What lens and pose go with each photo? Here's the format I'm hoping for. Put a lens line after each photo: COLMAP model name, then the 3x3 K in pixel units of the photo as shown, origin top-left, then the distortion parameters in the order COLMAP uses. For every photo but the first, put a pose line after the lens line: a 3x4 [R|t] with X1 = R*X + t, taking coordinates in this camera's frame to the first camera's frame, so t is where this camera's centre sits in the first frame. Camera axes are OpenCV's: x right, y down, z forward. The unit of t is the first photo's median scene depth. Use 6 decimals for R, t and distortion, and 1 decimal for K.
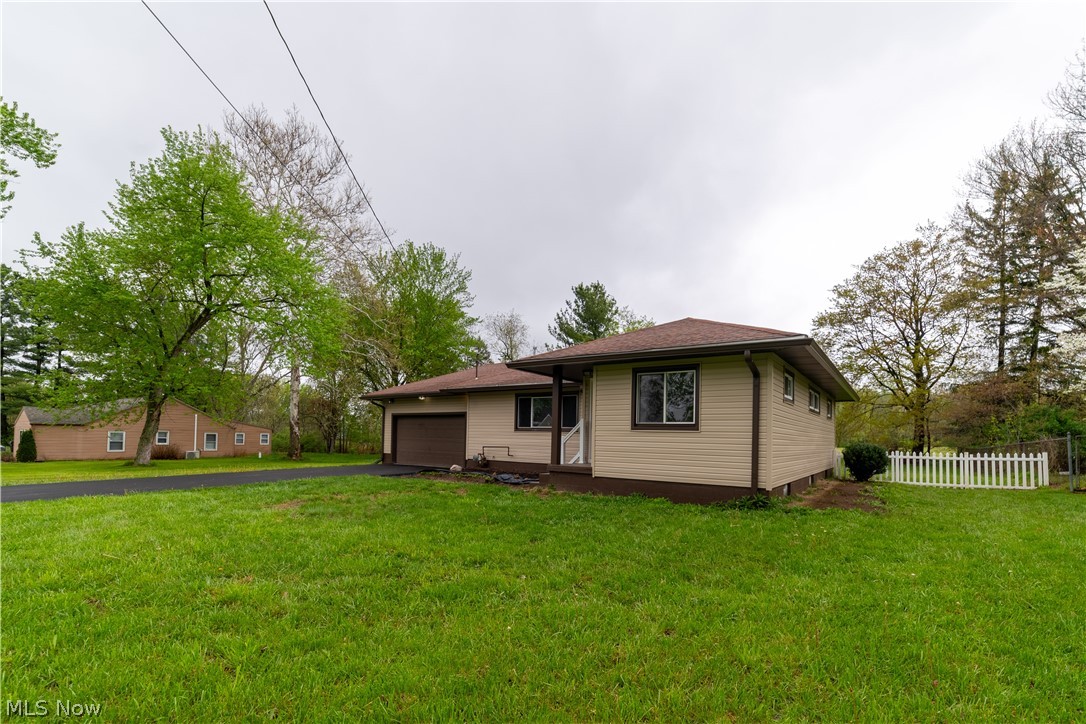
lens RADIAL K [[495.6, 0, 549.9], [0, 495.6, 429.4], [0, 0, 1]] dist [-0.009629, 0.000176]
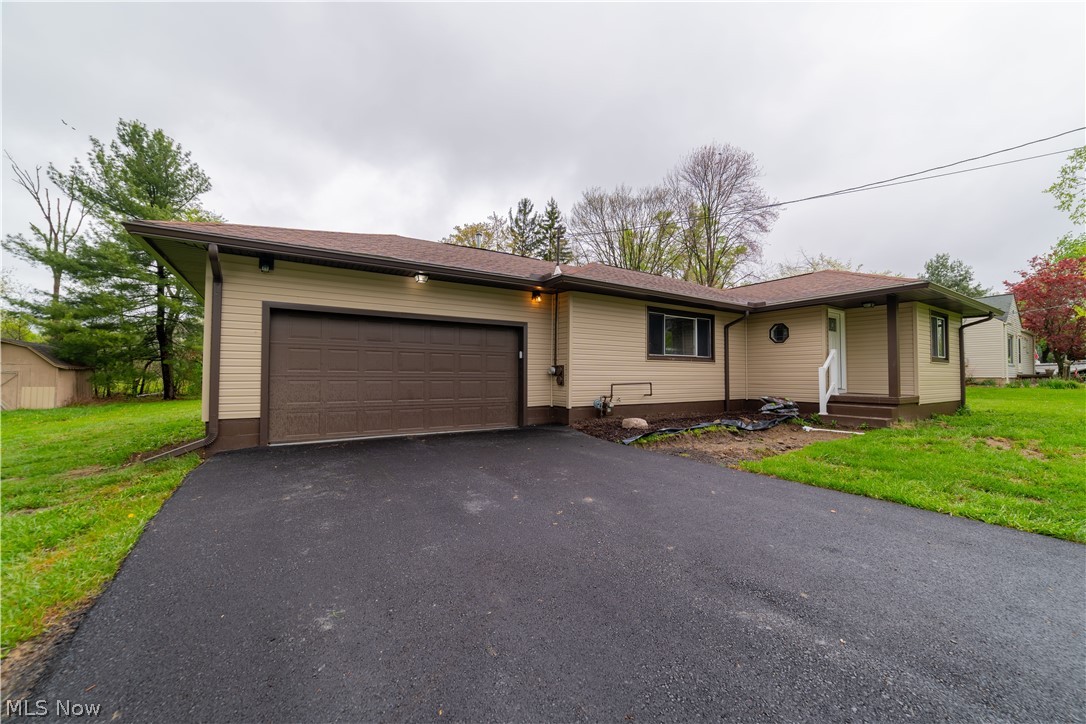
lens RADIAL K [[417.0, 0, 548.3], [0, 417.0, 364.0], [0, 0, 1]] dist [-0.001396, 0.000263]
pose [[0.364476, 0.001903, 0.931211, -0.421689], [-0.014761, 0.999884, 0.003734, 0.006330], [-0.931096, -0.015106, 0.364462, 0.580740]]
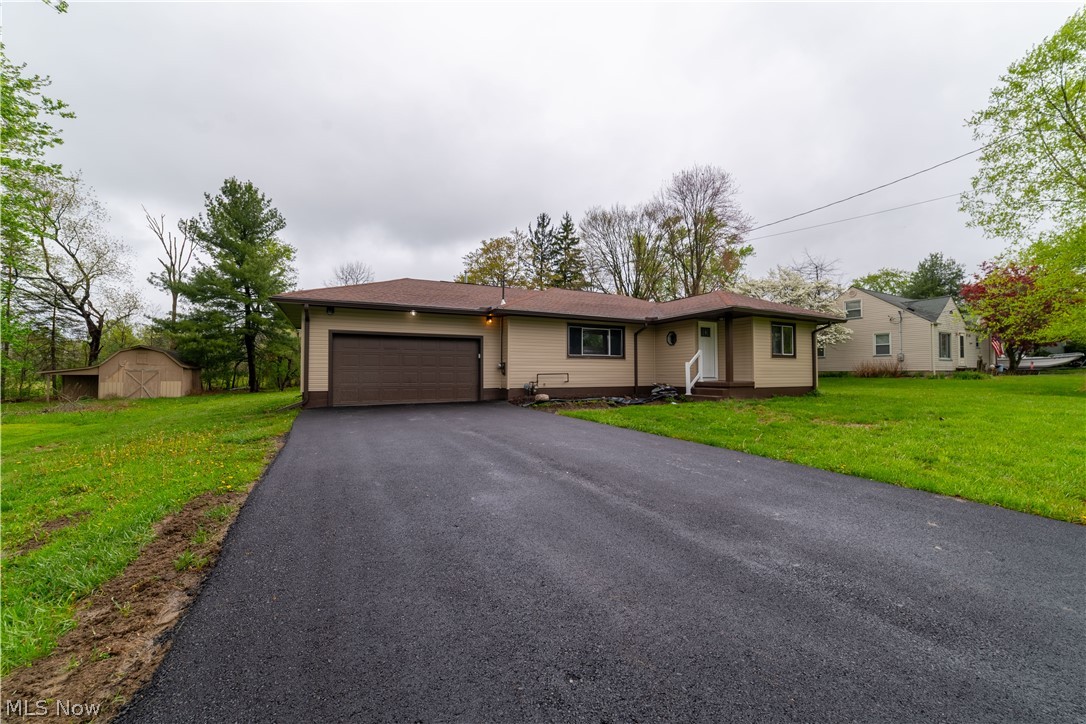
lens RADIAL K [[417.1, 0, 546.5], [0, 417.1, 356.7], [0, 0, 1]] dist [-0.004209, 0.000209]
pose [[0.458621, 0.009921, 0.888577, -0.552363], [-0.006411, 0.999949, -0.007856, 0.004928], [-0.888609, -0.002094, 0.458661, 0.403303]]
